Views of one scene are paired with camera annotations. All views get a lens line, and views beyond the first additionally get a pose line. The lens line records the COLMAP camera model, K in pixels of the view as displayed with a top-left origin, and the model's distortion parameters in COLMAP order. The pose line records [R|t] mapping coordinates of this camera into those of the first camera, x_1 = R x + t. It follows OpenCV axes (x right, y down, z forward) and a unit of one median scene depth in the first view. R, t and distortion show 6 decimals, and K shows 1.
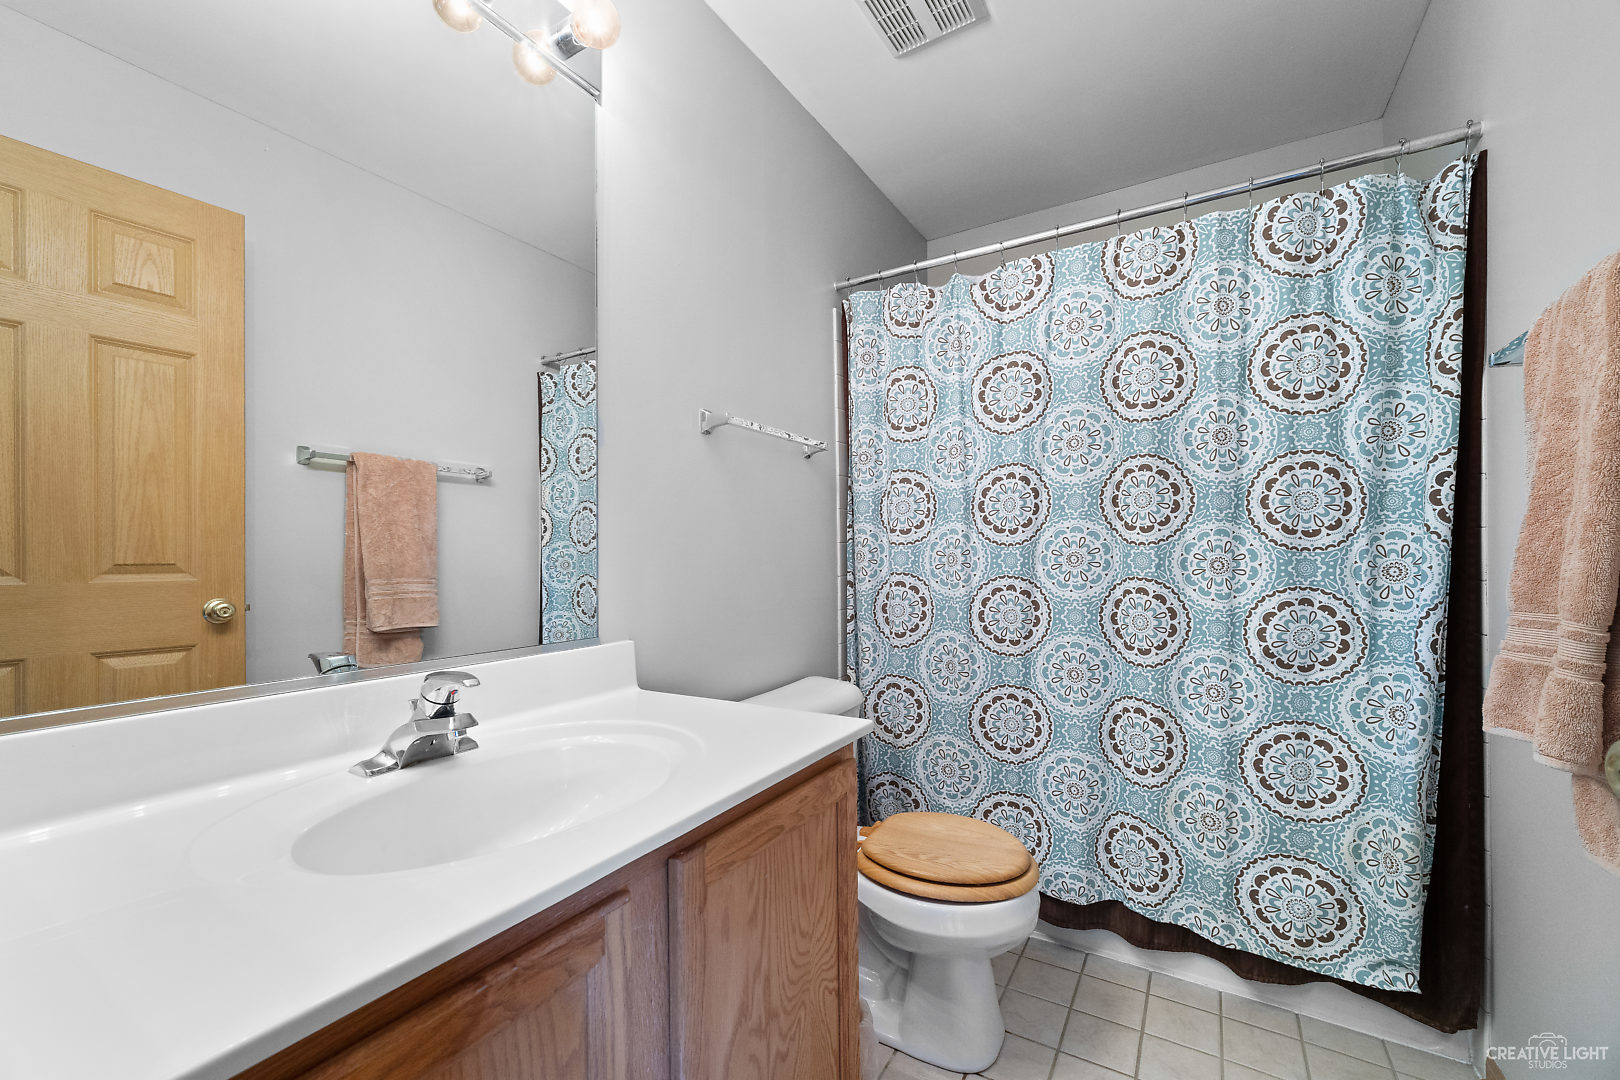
lens RADIAL K [[649.8, 0, 815.6], [0, 649.8, 546.7], [0, 0, 1]] dist [0.001723, 0.000177]
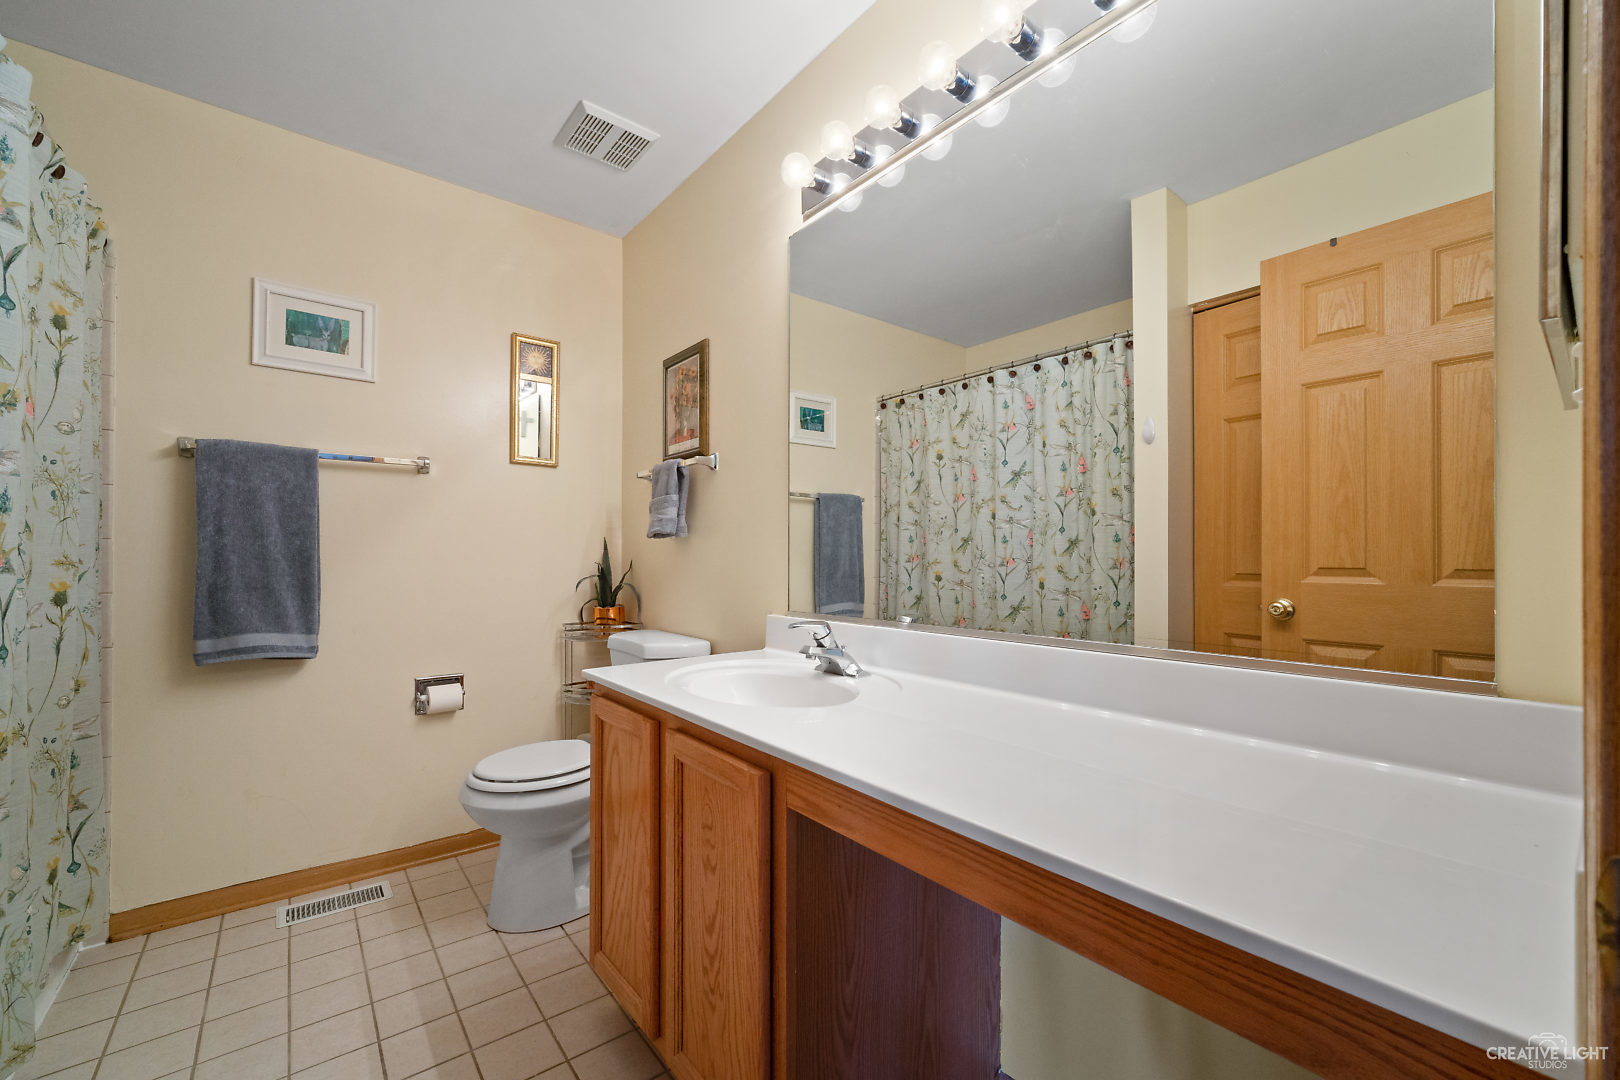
lens RADIAL K [[649.8, 0, 815.6], [0, 649.8, 546.7], [0, 0, 1]] dist [0.001723, 0.000177]
pose [[-0.339734, -0.015136, -0.940400, 0.275020], [0.004652, 0.999831, -0.017773, 0.004211], [0.940510, -0.010413, -0.339607, 0.384245]]
